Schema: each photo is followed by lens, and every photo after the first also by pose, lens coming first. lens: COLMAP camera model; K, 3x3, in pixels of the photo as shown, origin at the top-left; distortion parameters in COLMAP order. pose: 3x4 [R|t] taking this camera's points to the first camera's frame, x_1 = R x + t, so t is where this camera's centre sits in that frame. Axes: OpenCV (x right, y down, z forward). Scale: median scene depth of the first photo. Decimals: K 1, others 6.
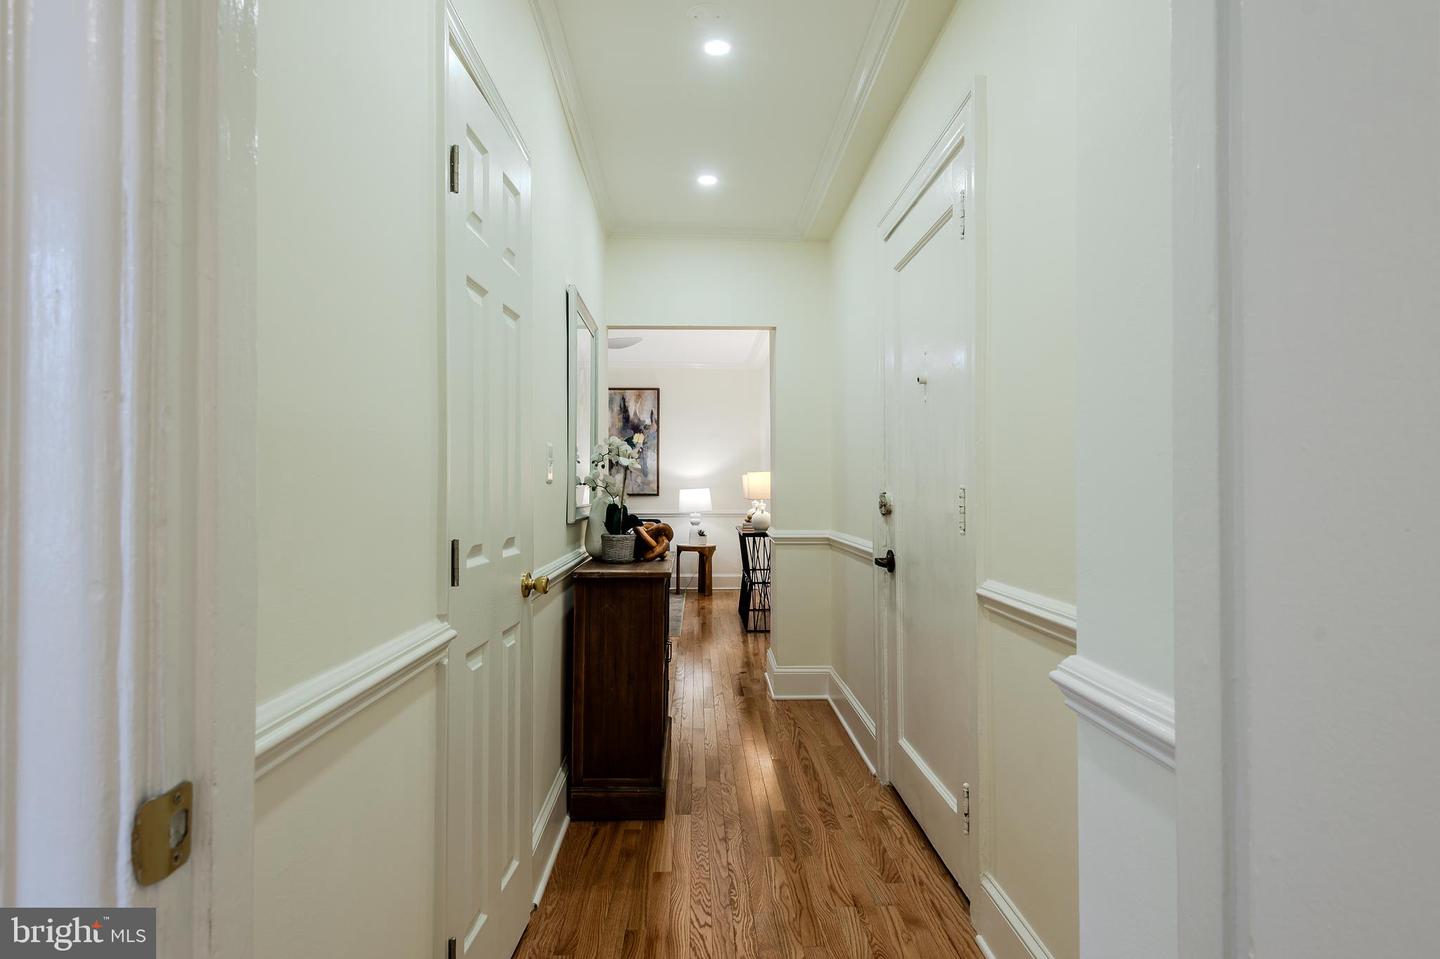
lens RADIAL K [[805.1, 0, 702.3], [0, 805.1, 483.7], [0, 0, 1]] dist [0.029317, -0.000043]
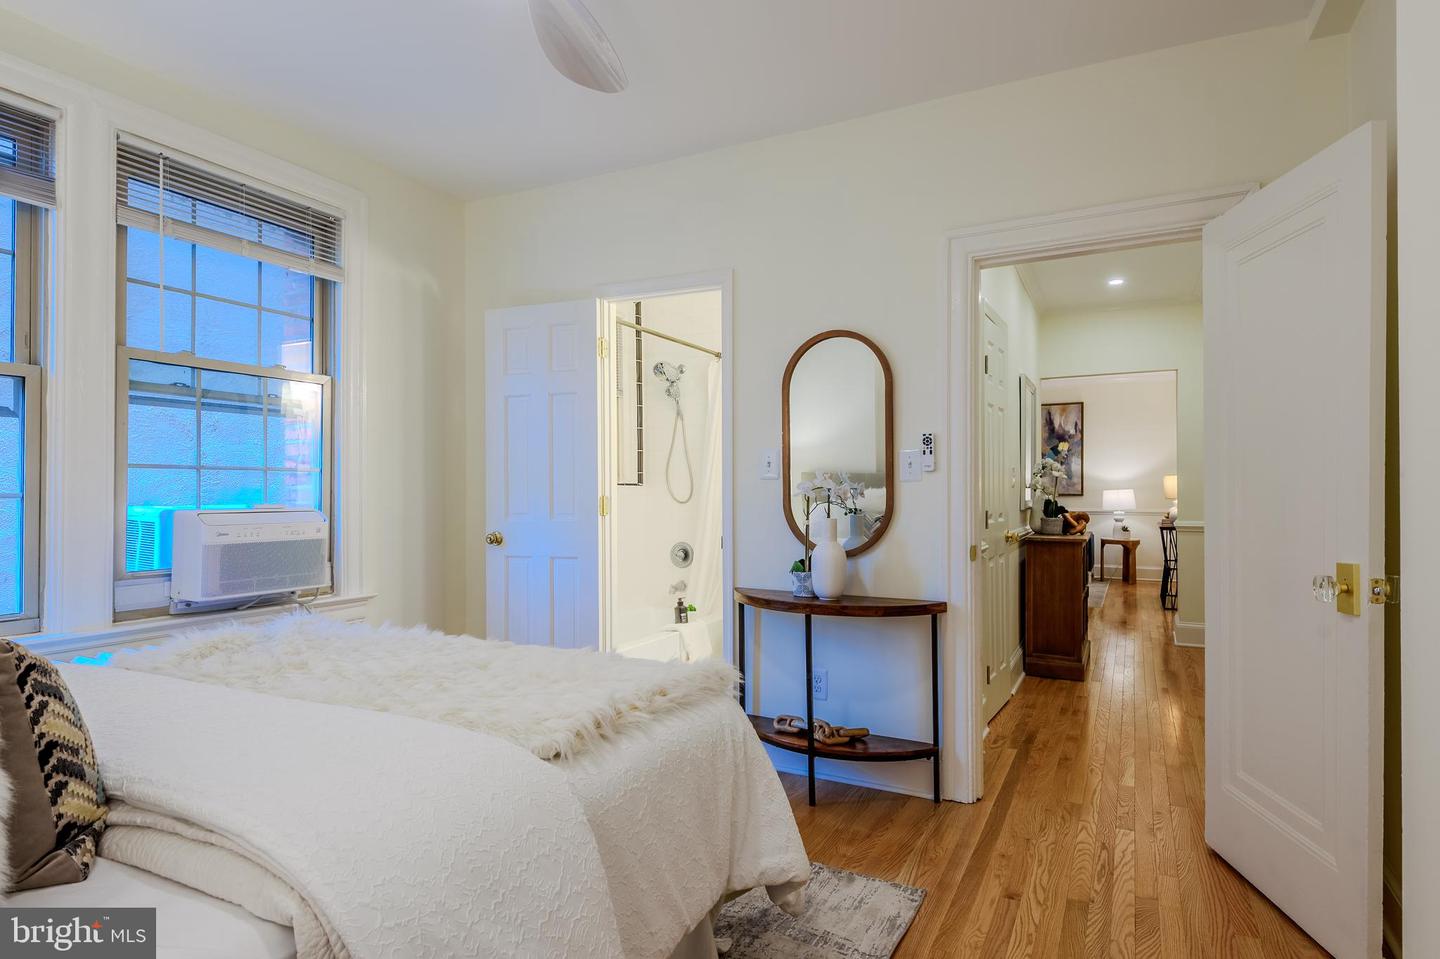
lens RADIAL K [[805.1, 0, 702.3], [0, 805.1, 483.7], [0, 0, 1]] dist [0.029317, -0.000043]
pose [[0.878924, -0.005181, -0.476933, 0.028455], [0.004607, 0.999987, -0.002373, -0.003174], [0.476939, -0.000112, 0.878936, -0.394195]]
